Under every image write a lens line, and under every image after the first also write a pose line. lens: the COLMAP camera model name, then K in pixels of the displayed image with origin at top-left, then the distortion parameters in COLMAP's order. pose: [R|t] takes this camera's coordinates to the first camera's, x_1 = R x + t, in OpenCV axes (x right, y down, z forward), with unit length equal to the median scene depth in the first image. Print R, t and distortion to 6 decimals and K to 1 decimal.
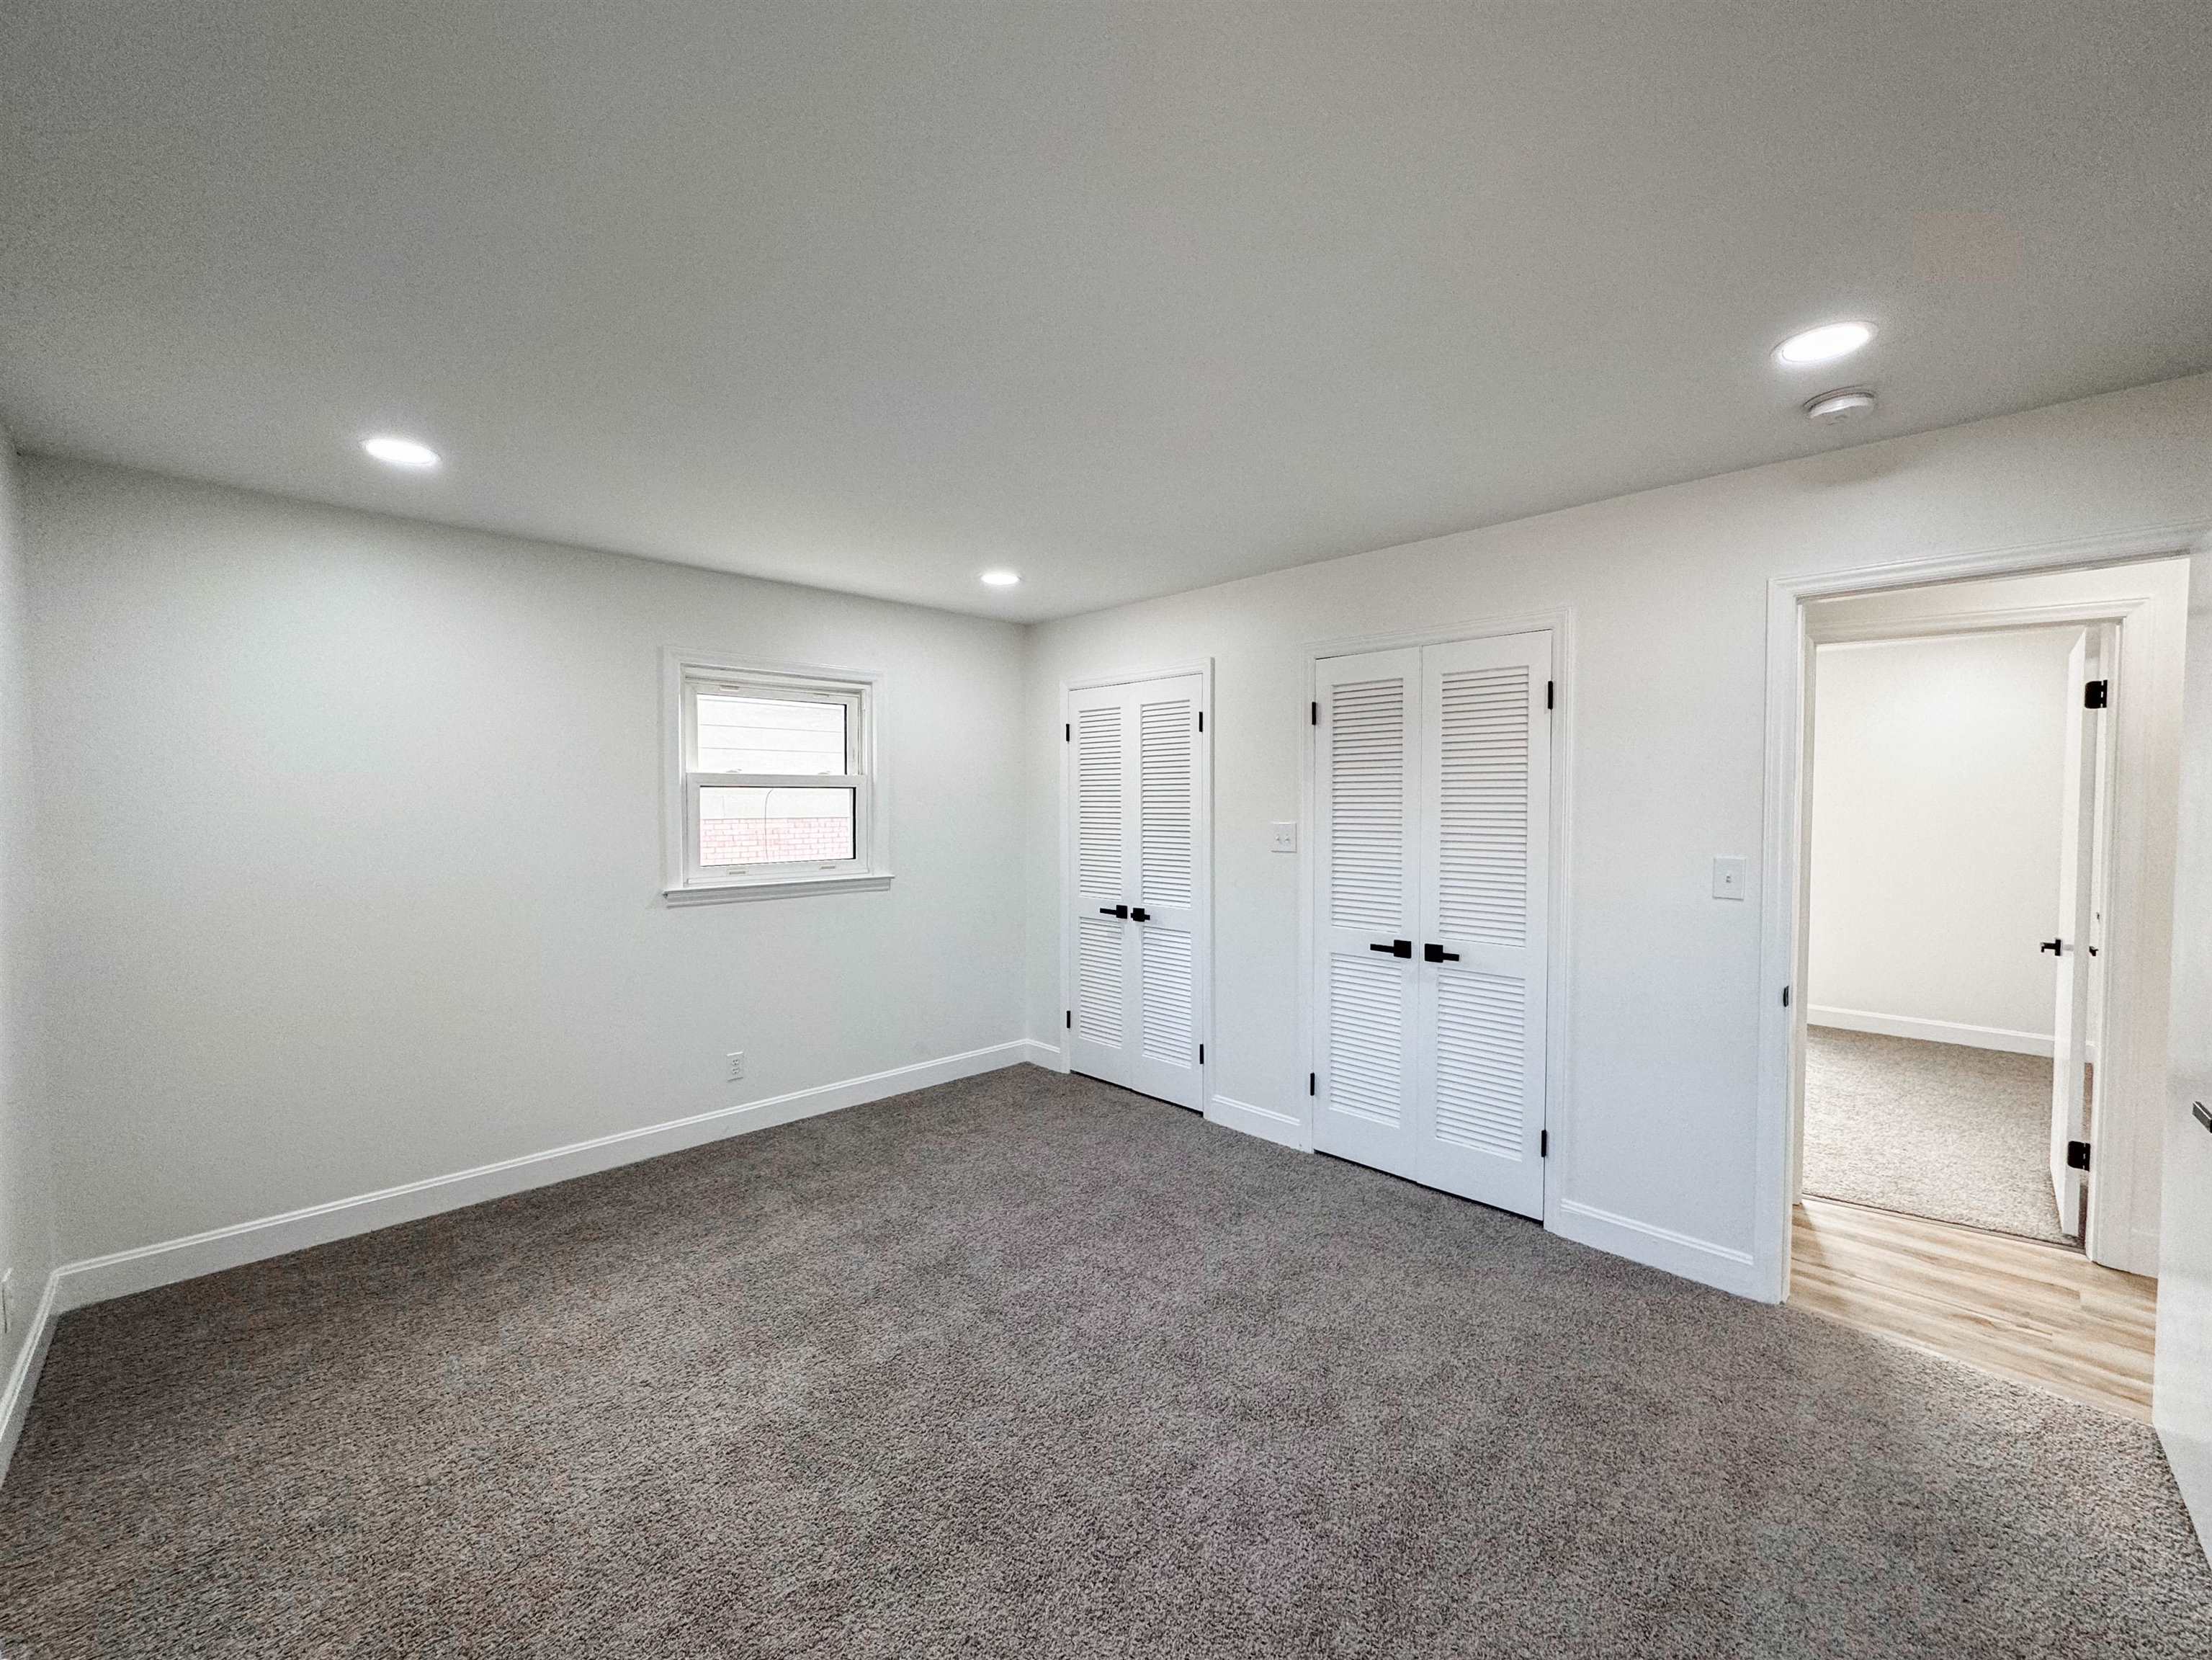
lens RADIAL K [[900.8, 0, 1106.0], [0, 900.8, 830.0], [0, 0, 1]] dist [-0.000442, 0.000224]
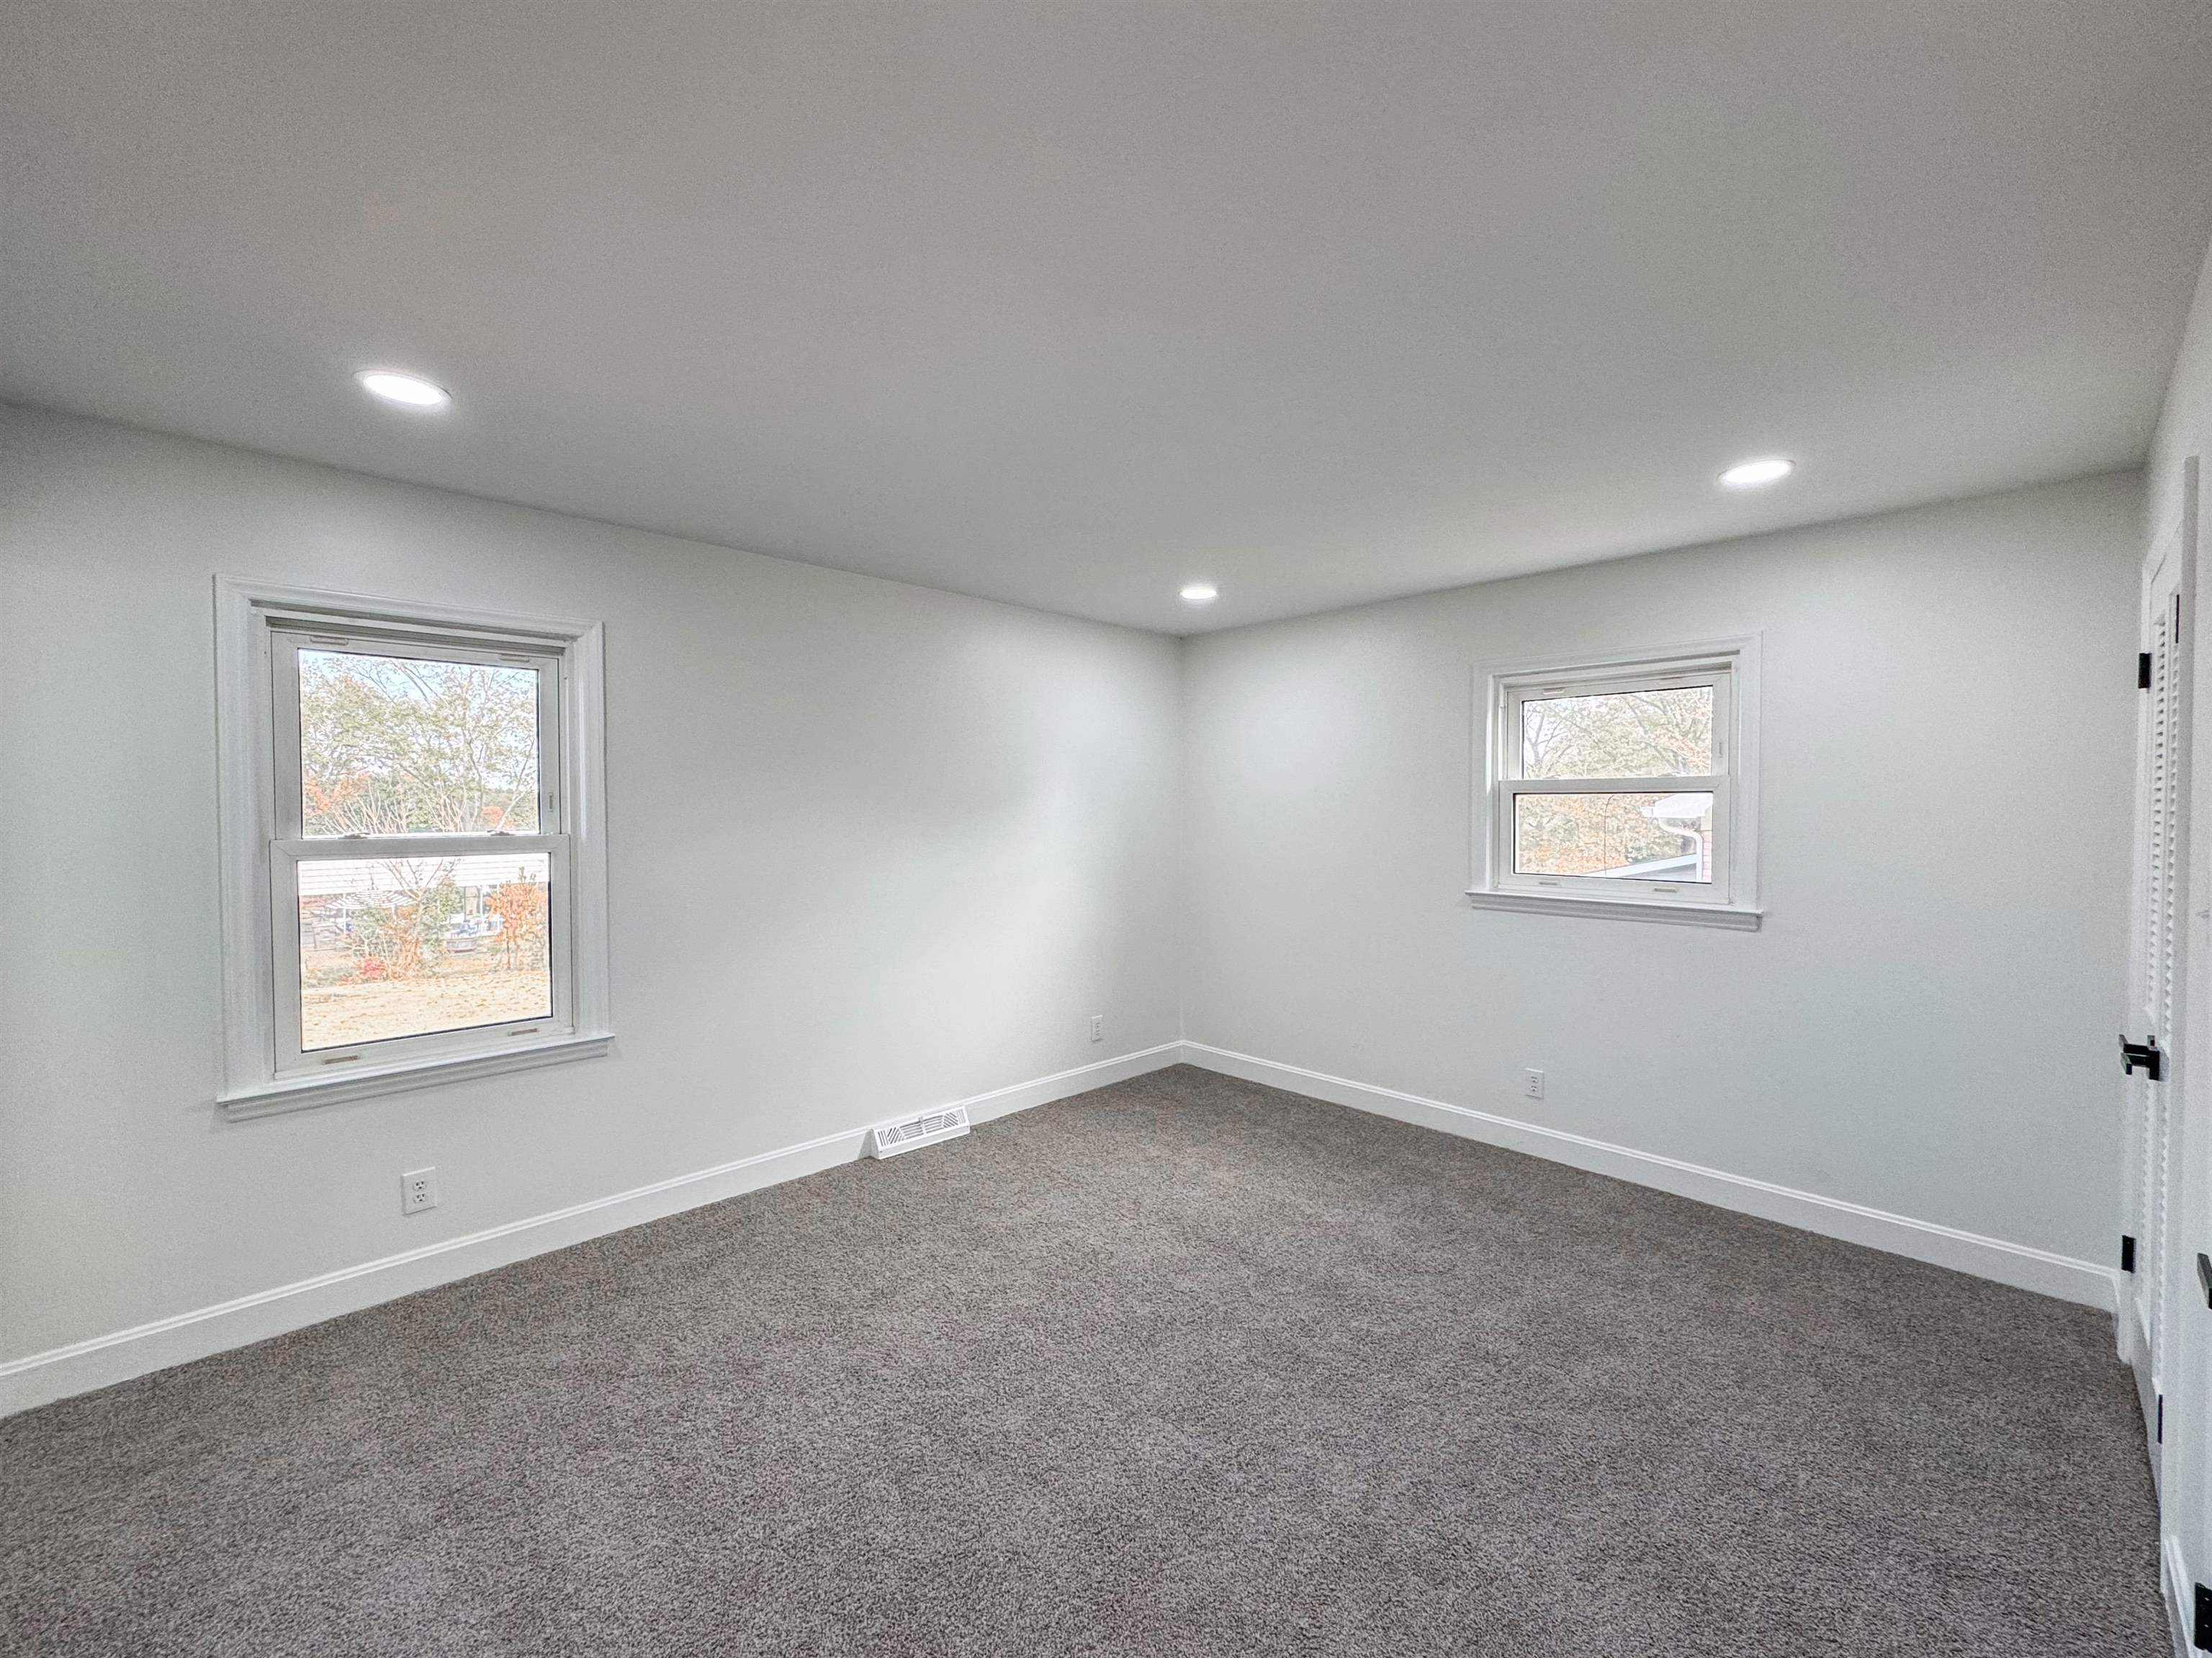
lens RADIAL K [[900.6, 0, 1106.0], [0, 900.6, 829.0], [0, 0, 1]] dist [-0.000442, 0.000224]
pose [[0.009022, 0.025309, -0.999639, 0.551729], [-0.036661, 0.999016, 0.024962, -0.017251], [0.999287, 0.036422, 0.009941, 0.534308]]
